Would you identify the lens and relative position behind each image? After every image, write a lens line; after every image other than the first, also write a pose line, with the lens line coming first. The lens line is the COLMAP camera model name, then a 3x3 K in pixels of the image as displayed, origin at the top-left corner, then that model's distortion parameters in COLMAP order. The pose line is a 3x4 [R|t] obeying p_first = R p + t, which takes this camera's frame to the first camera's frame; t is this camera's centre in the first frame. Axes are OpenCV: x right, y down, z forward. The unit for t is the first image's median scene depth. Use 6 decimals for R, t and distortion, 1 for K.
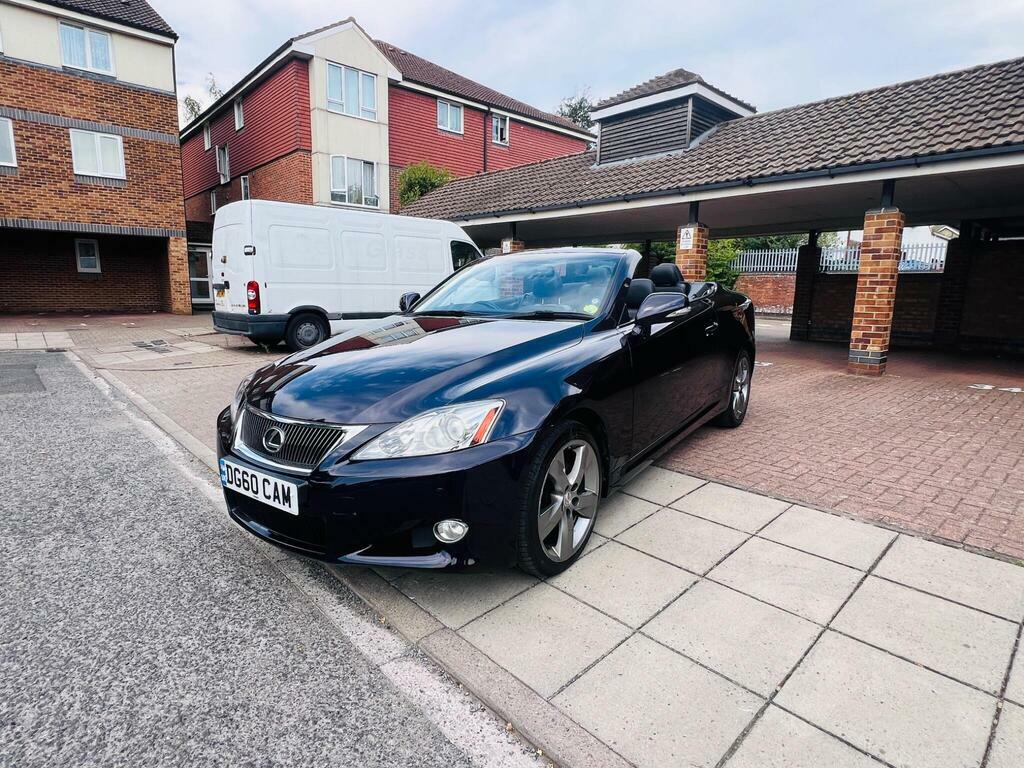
lens RADIAL K [[552.0, 0, 504.5], [0, 552.0, 385.6], [0, 0, 1]] dist [-0.003631, 0.002947]
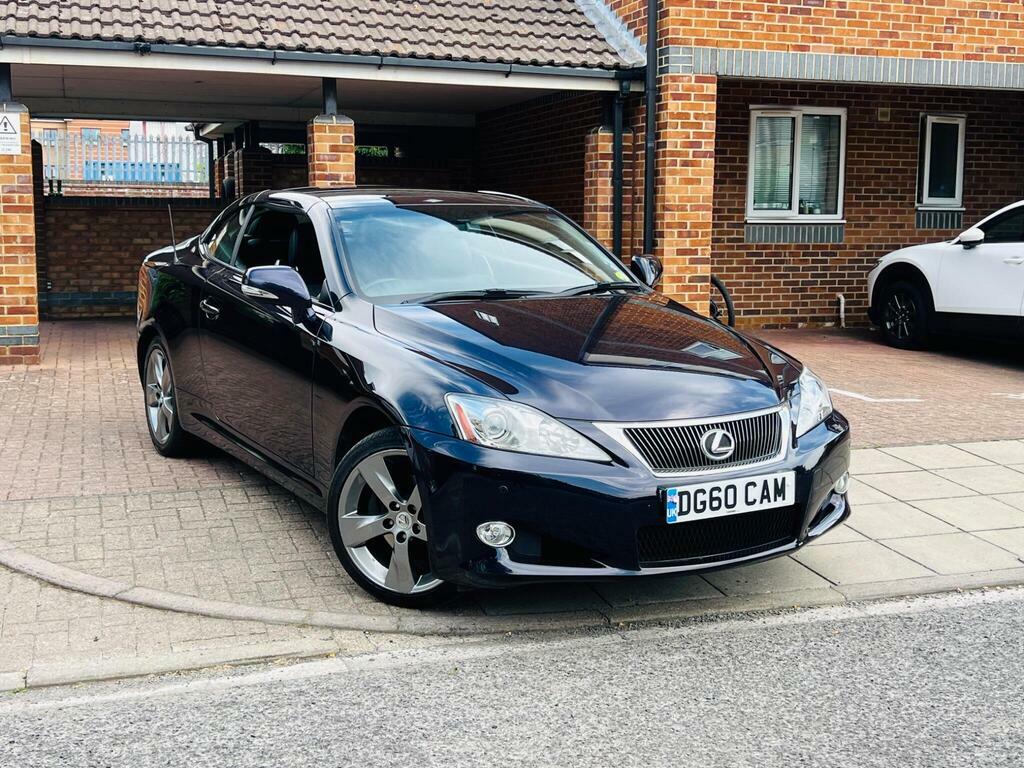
lens RADIAL K [[1284.3, 0, 522.2], [0, 1284.3, 380.1], [0, 0, 1]] dist [0.144503, -0.386822]
pose [[0.397954, -0.122743, 0.909157, -0.740513], [0.158350, 0.985325, 0.063713, -0.056730], [-0.903636, 0.118610, 0.411551, 0.139672]]
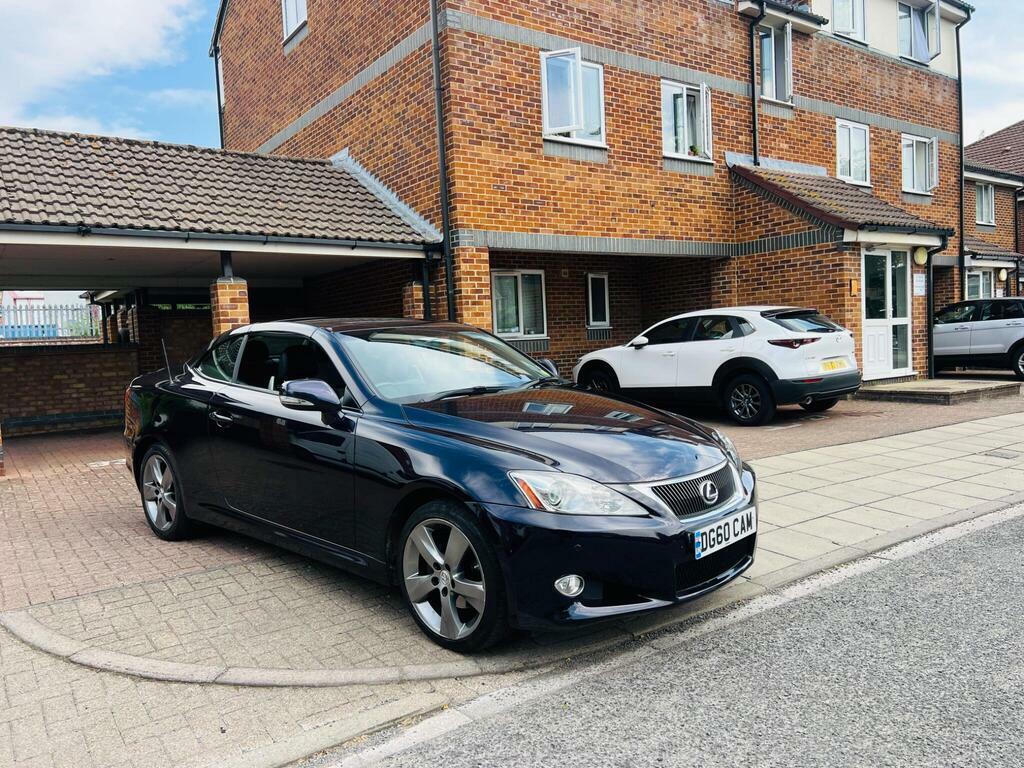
lens RADIAL K [[771.9, 0, 513.7], [0, 771.9, 389.7], [0, 0, 1]] dist [0.054783, -0.062537]
pose [[0.114979, -0.078041, 0.990298, -0.637198], [0.219377, 0.974290, 0.051309, -0.085819], [-0.968841, 0.211349, 0.129143, 0.361981]]
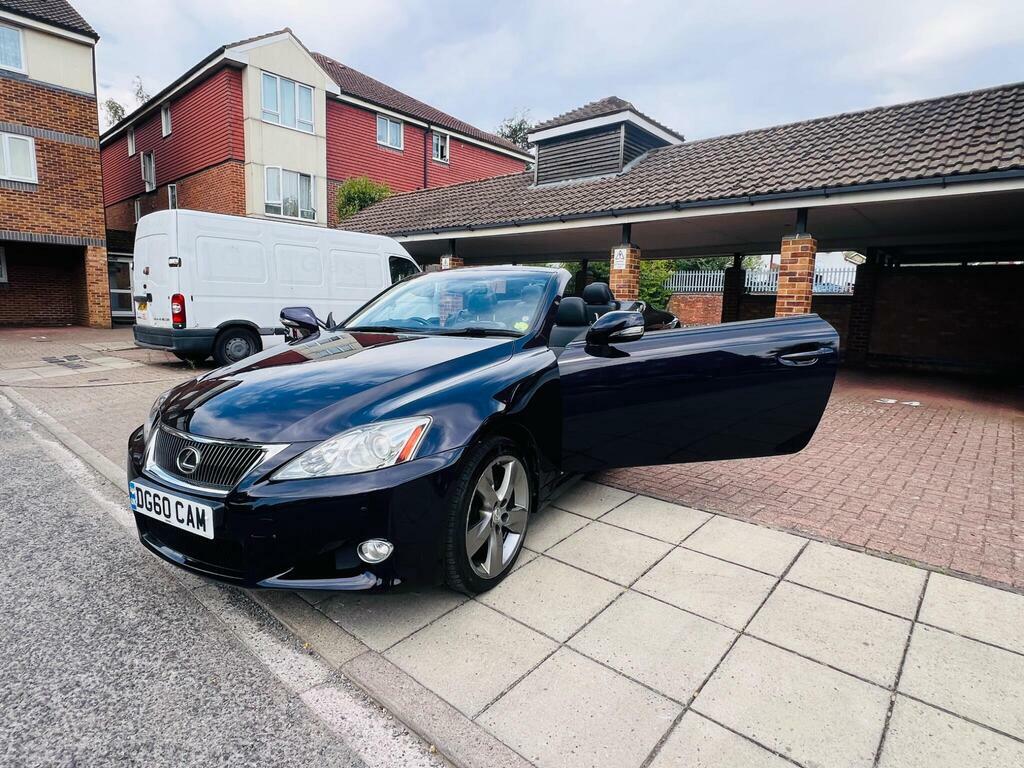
lens RADIAL K [[552.3, 0, 501.1], [0, 552.3, 388.7], [0, 0, 1]] dist [-0.003897, 0.003092]
pose [[0.995190, -0.002494, 0.097933, 0.008284], [0.004830, 0.999709, -0.023625, -0.000055], [-0.097846, 0.023984, 0.994913, -0.001437]]
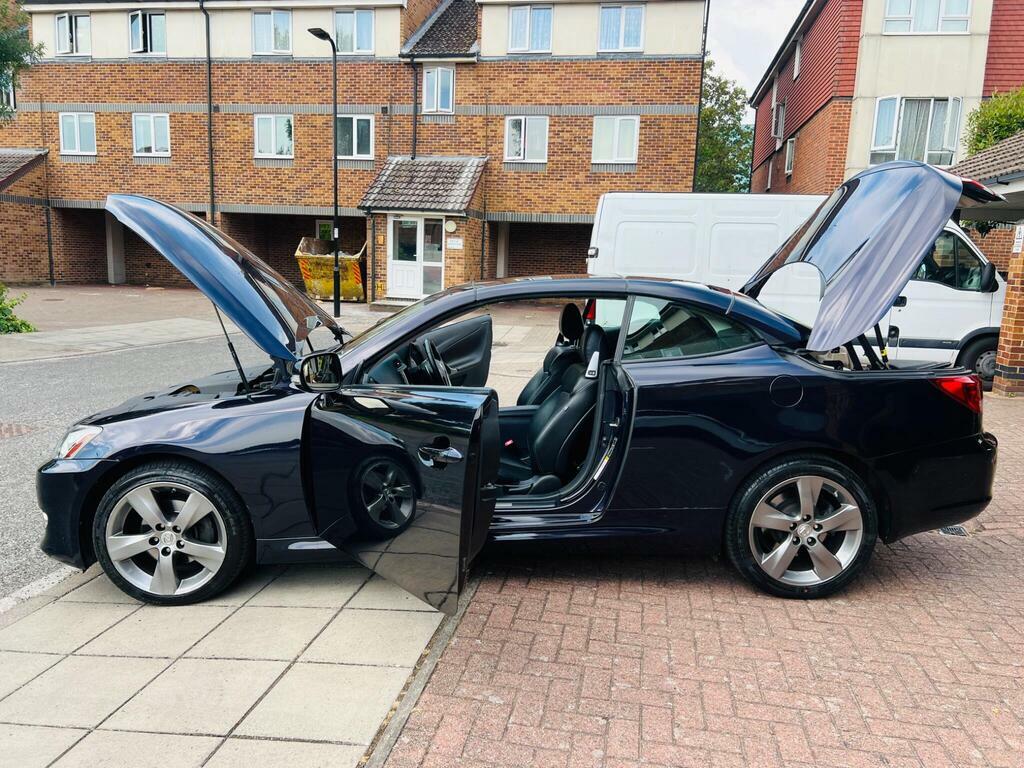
lens RADIAL K [[771.9, 0, 513.7], [0, 771.9, 389.7], [0, 0, 1]] dist [0.054783, -0.062537]
pose [[0.620535, 0.136078, -0.772282, 0.541581], [-0.160805, 0.985981, 0.044525, -0.079504], [0.767515, 0.096558, 0.633718, 0.184777]]
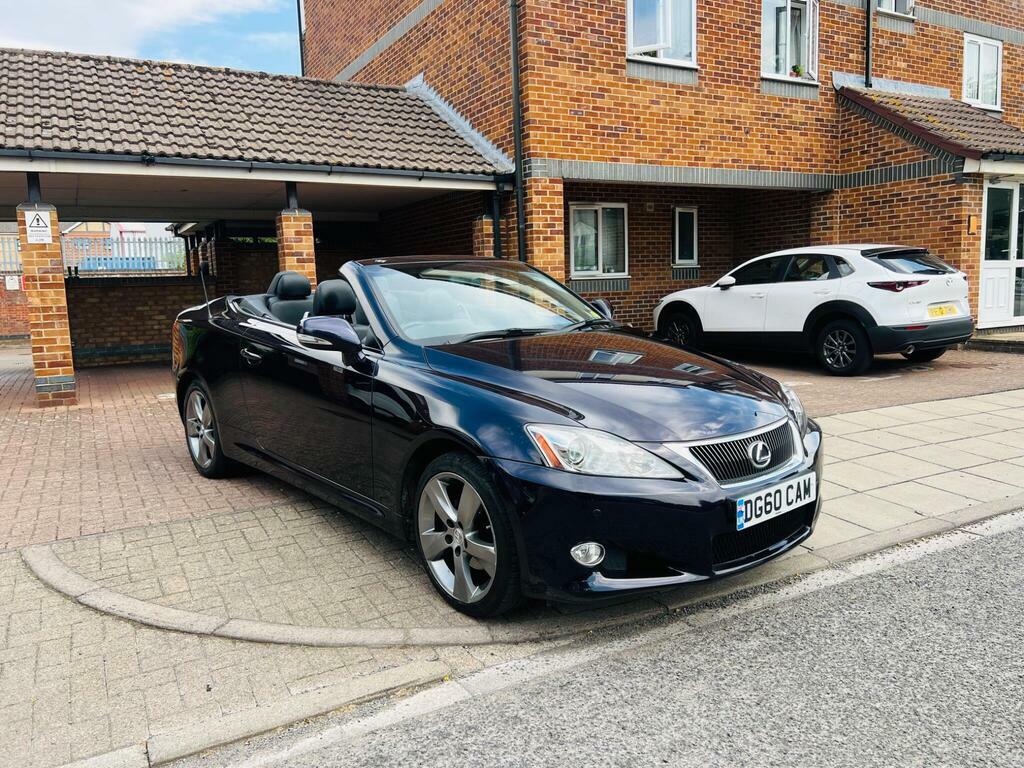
lens RADIAL K [[784.8, 0, 520.7], [0, 784.8, 383.0], [0, 0, 1]] dist [0.047587, -0.054798]
pose [[0.222227, -0.140626, 0.964800, -0.586584], [0.203005, 0.974531, 0.095285, -0.077475], [-0.953627, 0.174684, 0.245115, 0.331156]]
